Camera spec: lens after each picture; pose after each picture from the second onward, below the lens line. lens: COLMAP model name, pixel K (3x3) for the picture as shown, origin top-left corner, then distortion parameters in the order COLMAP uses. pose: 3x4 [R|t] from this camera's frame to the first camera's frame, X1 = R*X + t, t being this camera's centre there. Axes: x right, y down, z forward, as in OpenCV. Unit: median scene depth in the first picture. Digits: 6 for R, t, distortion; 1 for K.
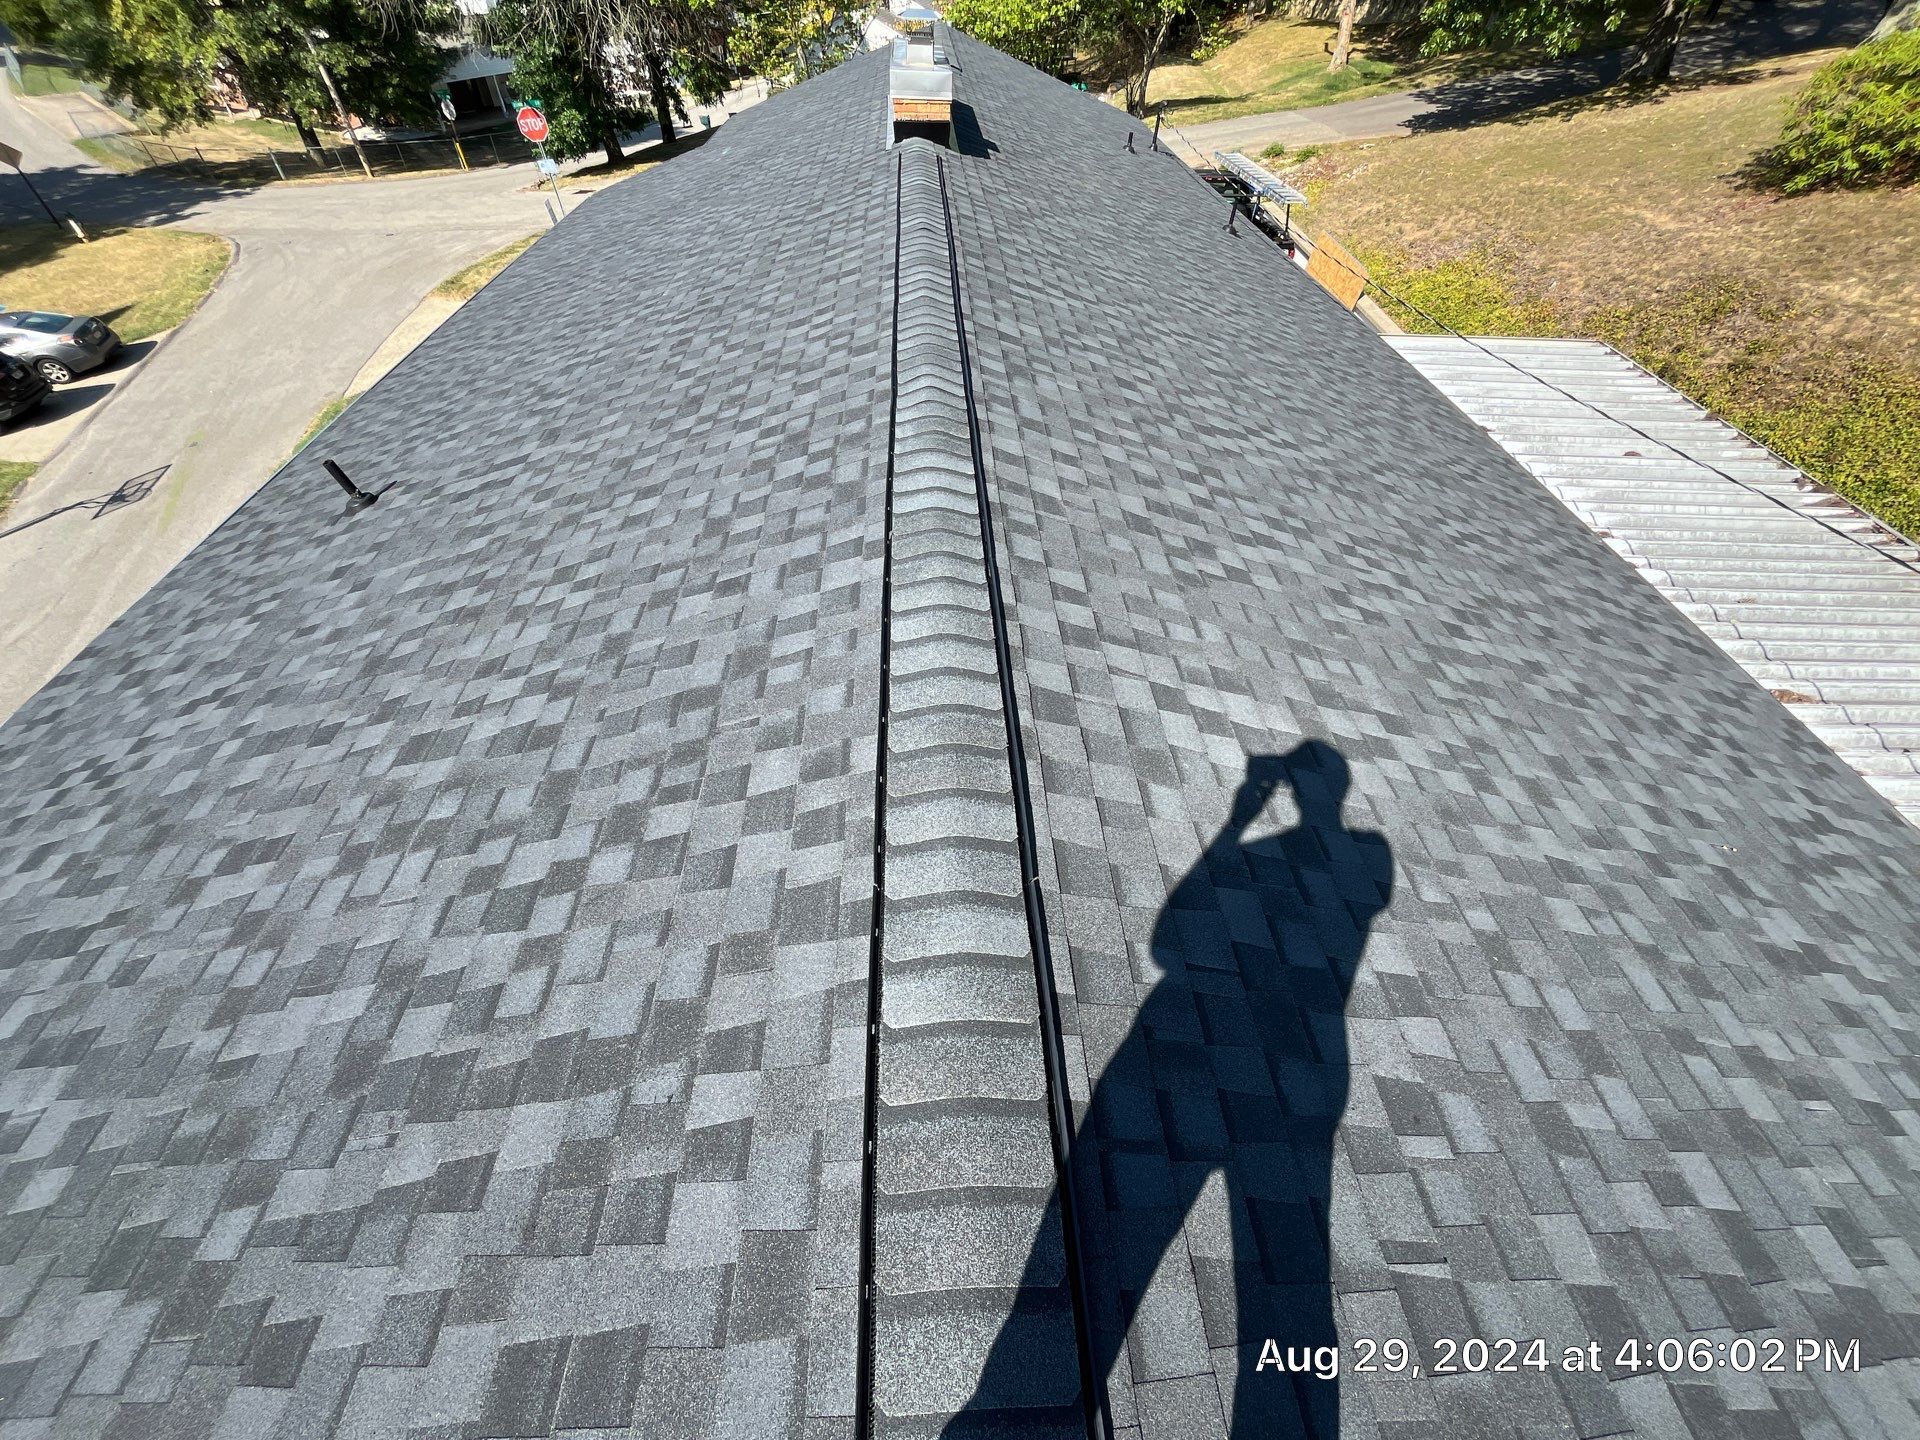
lens RADIAL K [[786.2, 0, 954.4], [0, 786.2, 726.1], [0, 0, 1]] dist [-0.002437, -0.000011]
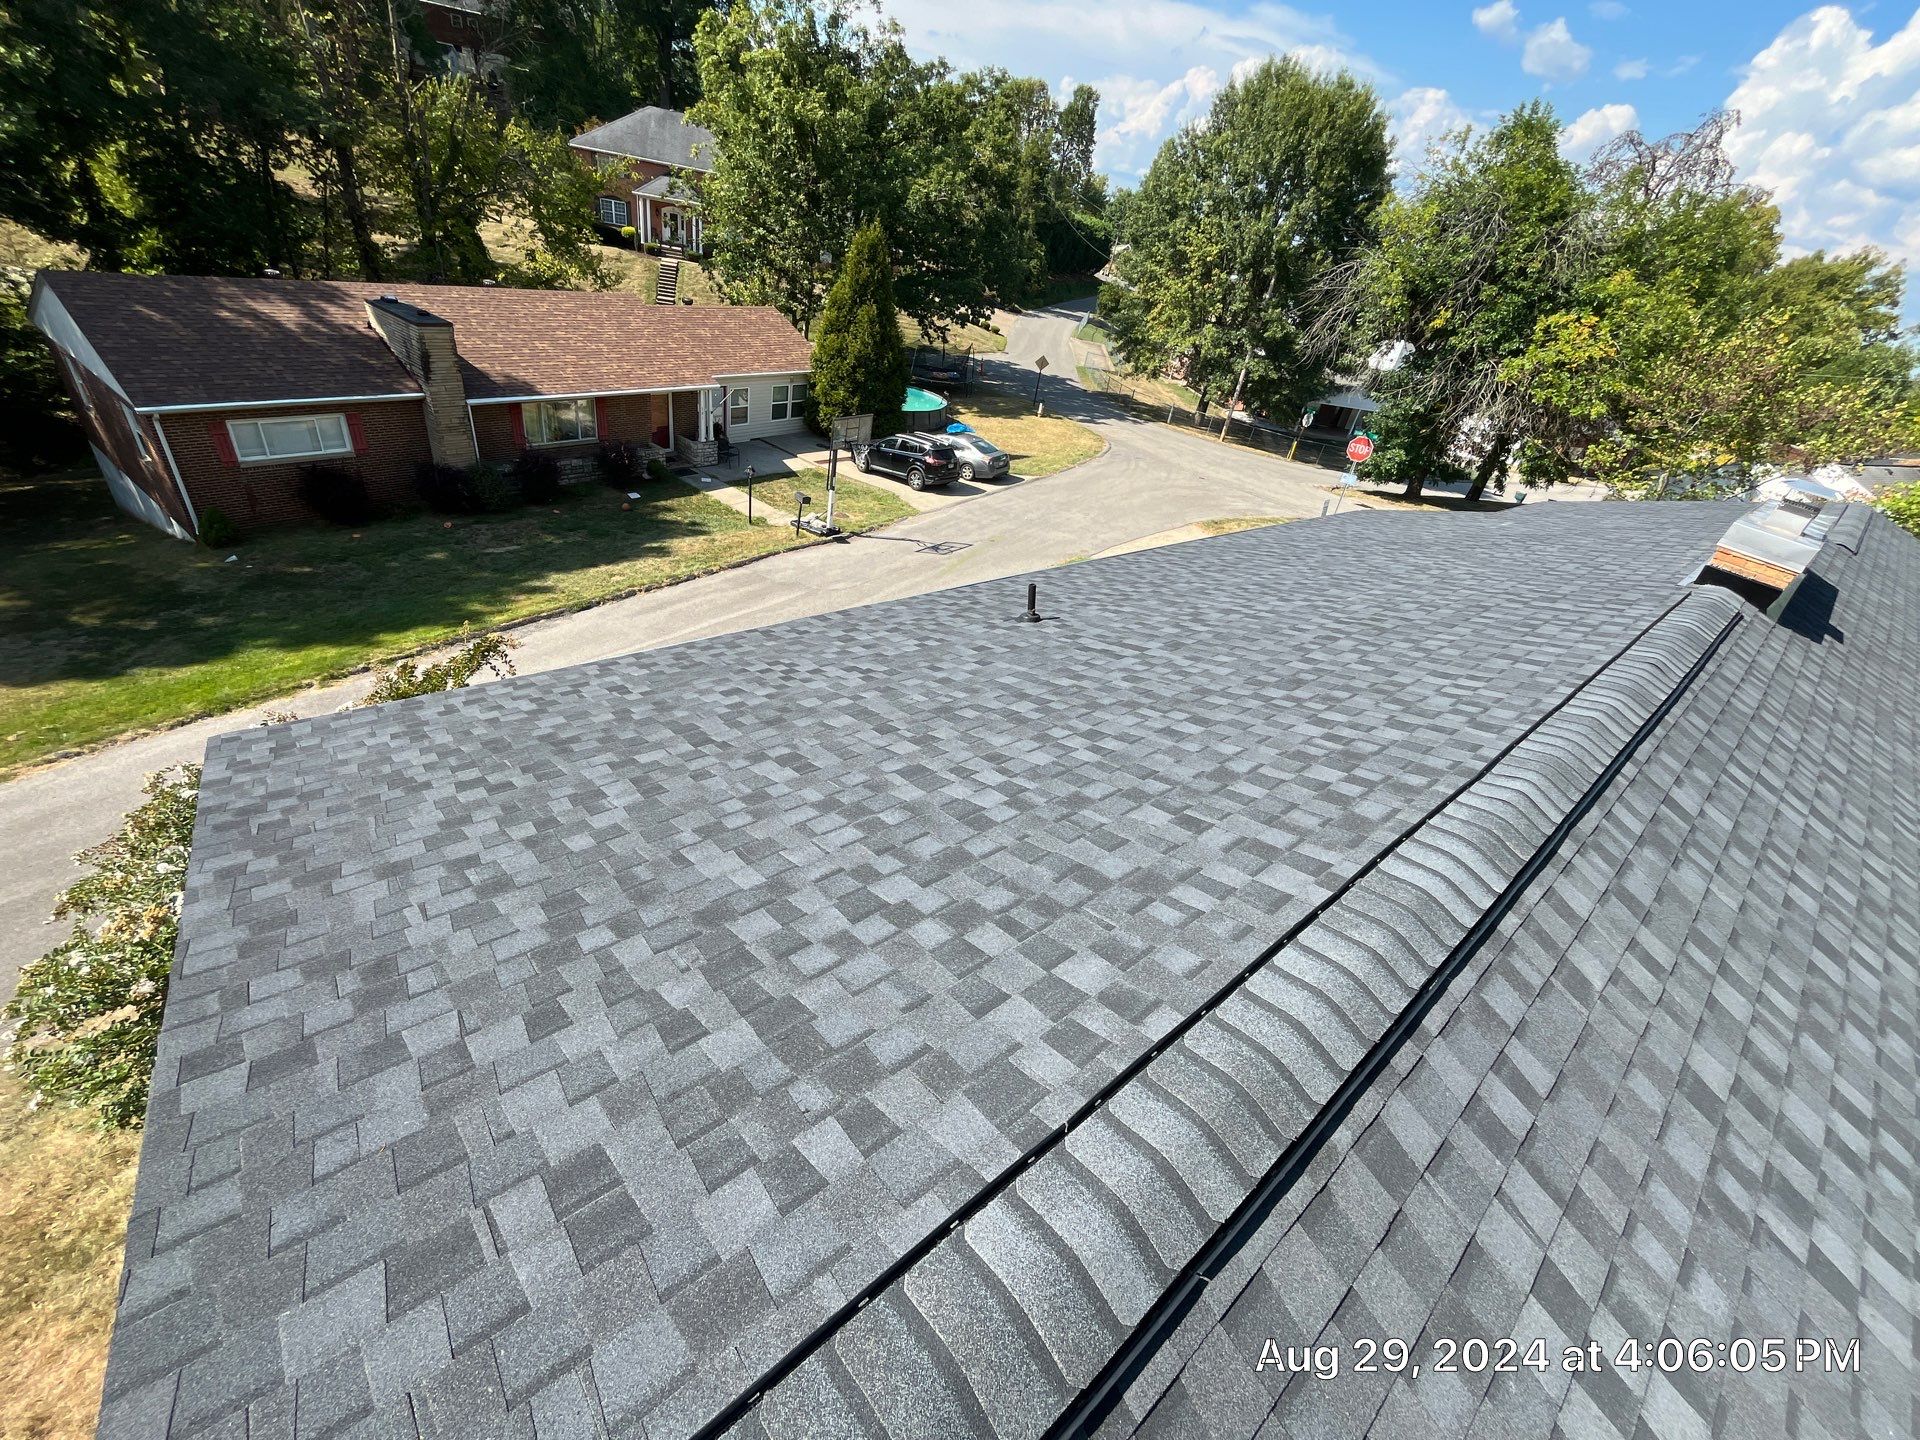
lens RADIAL K [[786.2, 0, 946.9], [0, 786.2, 715.6], [0, 0, 1]] dist [-0.002437, -0.000011]
pose [[0.598844, 0.507144, -0.619831, 0.088811], [-0.674141, 0.737023, -0.048285, -0.012271], [0.432341, 0.446769, 0.783249, -0.022708]]
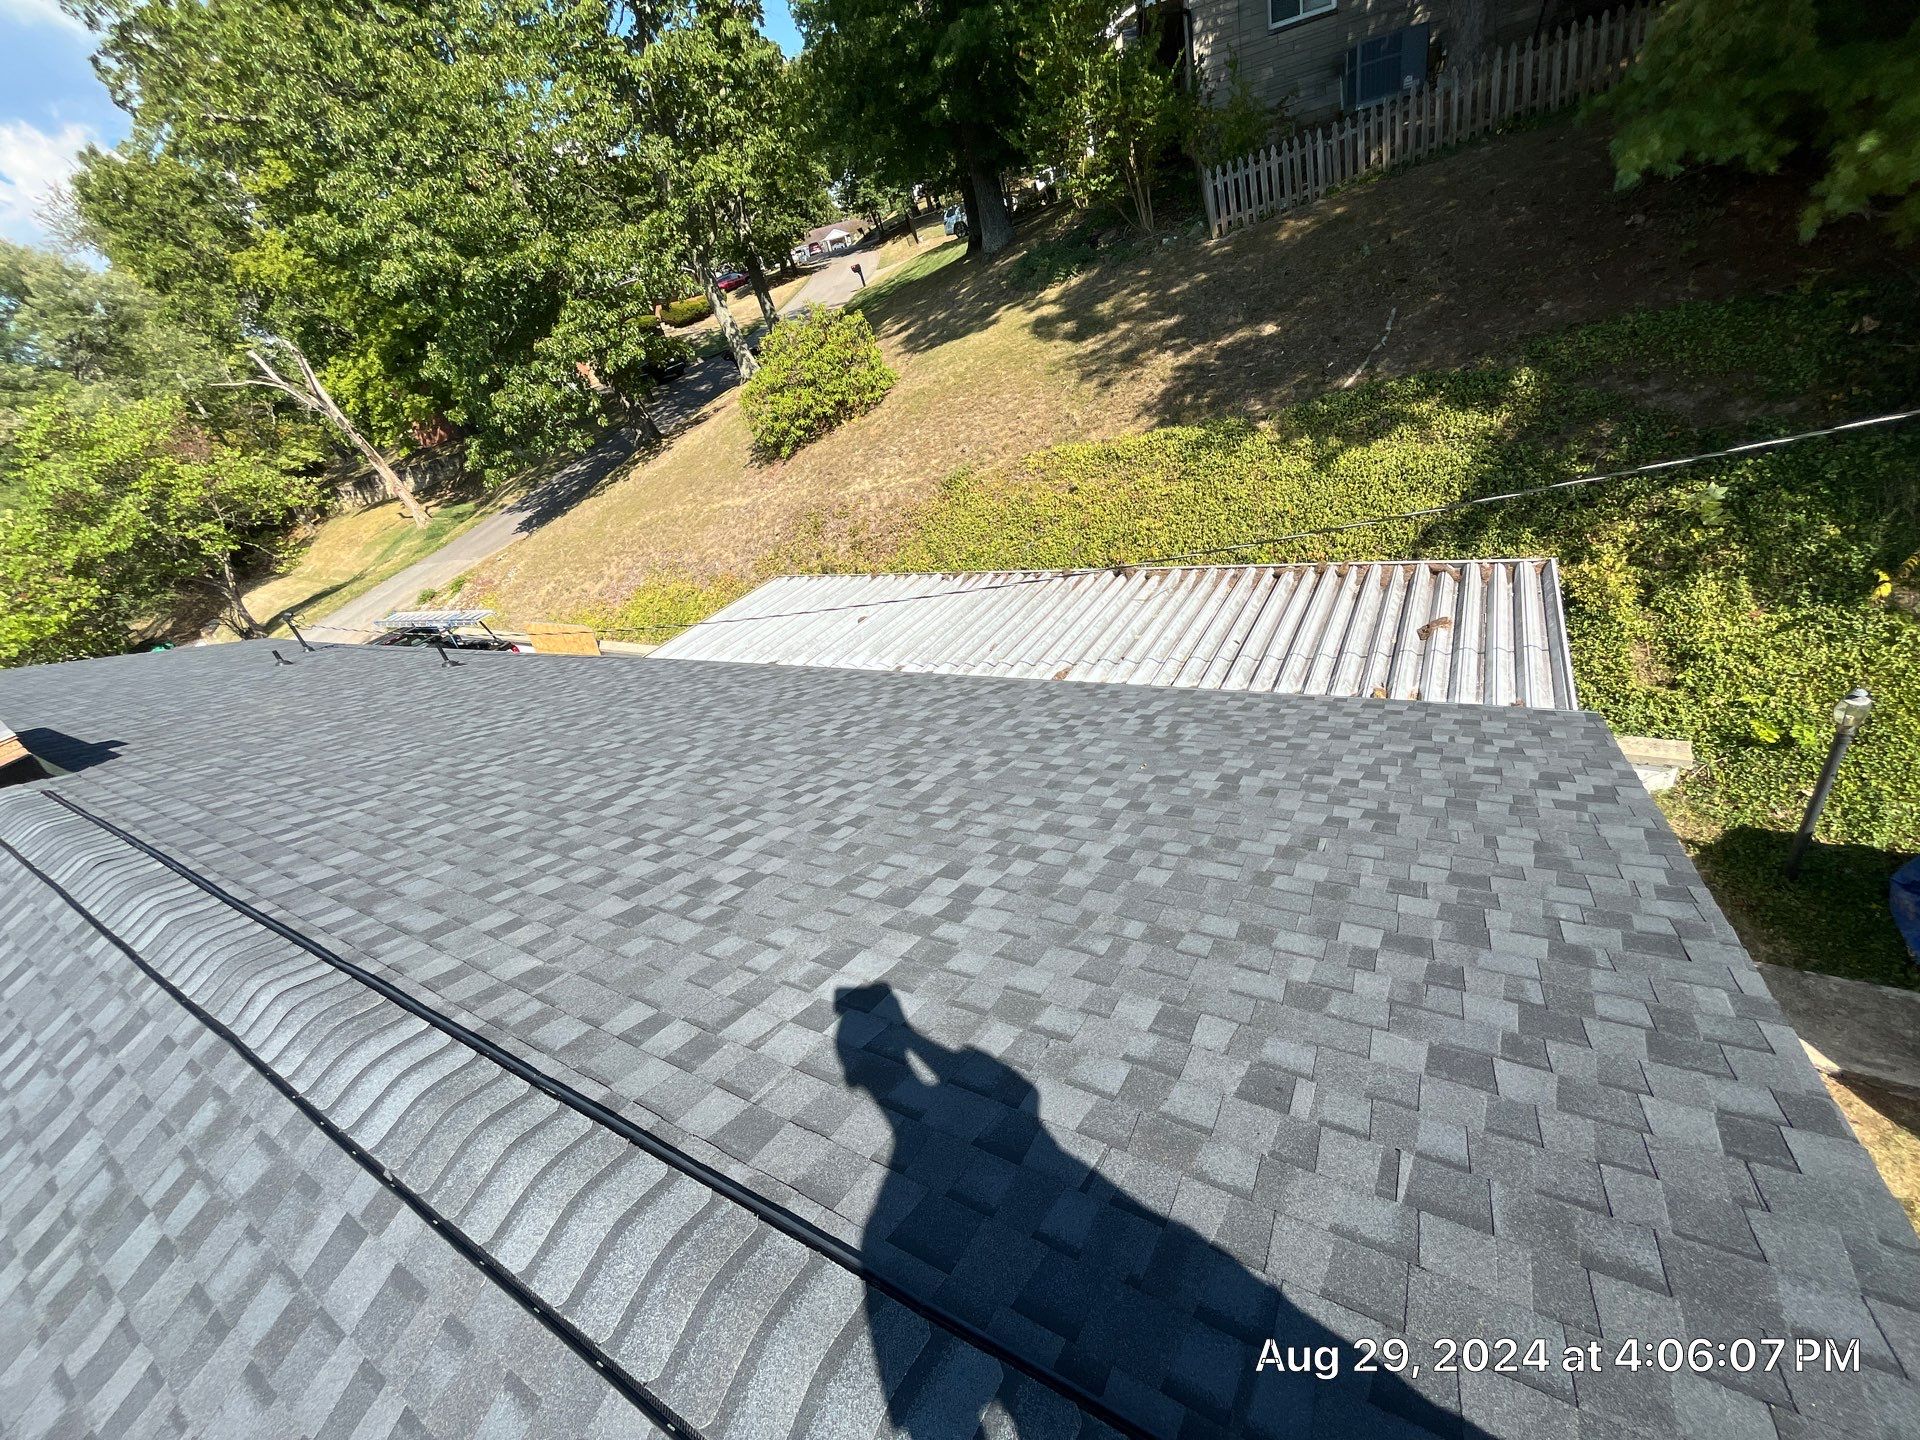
lens RADIAL K [[786.2, 0, 955.9], [0, 786.2, 721.5], [0, 0, 1]] dist [-0.002437, -0.000011]
pose [[0.514692, -0.551217, 0.656698, -0.048296], [0.762210, 0.644896, -0.056077, -0.065526], [-0.392592, 0.529404, 0.752066, 0.040336]]
